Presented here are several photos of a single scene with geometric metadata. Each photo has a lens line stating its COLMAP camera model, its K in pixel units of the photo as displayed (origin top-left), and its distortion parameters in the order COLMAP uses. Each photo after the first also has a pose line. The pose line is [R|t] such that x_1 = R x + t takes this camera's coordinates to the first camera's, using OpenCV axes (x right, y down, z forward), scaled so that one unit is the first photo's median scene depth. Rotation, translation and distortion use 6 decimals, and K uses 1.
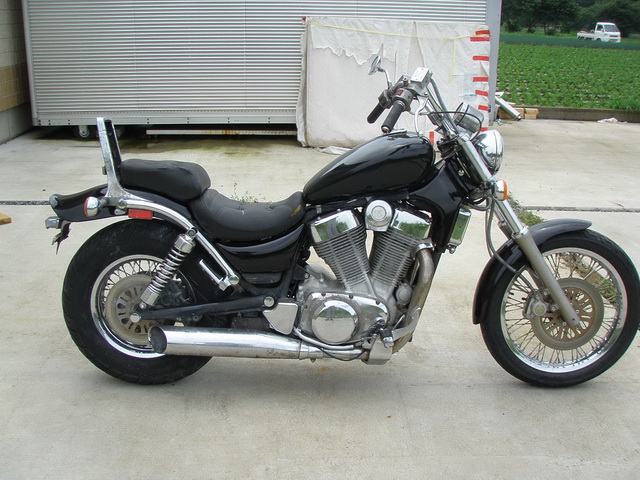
lens RADIAL K [[729.5, 0, 320.0], [0, 729.5, 237.8], [0, 0, 1]] dist [-0.105151, 0.000000]
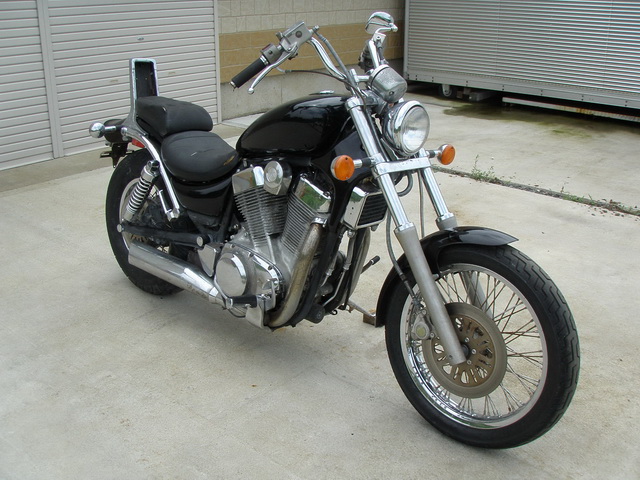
lens RADIAL K [[729.5, 0, 319.7], [0, 729.5, 243.3], [0, 0, 1]] dist [-0.105151, 0.000000]
pose [[0.750551, 0.235055, -0.617594, 0.699511], [-0.206095, 0.971246, 0.119191, -0.069674], [0.627852, 0.037824, 0.777413, 0.295041]]
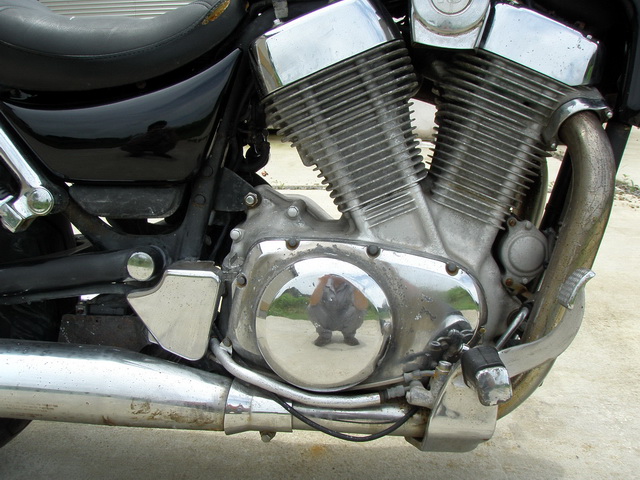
lens RADIAL K [[729.5, 0, 317.1], [0, 729.5, 240.5], [0, 0, 1]] dist [-0.105151, 0.000000]
pose [[0.996946, -0.003761, -0.077999, 0.042598], [-0.000935, 0.998193, -0.060083, 0.095250], [0.078084, 0.059973, 0.995141, 0.650111]]
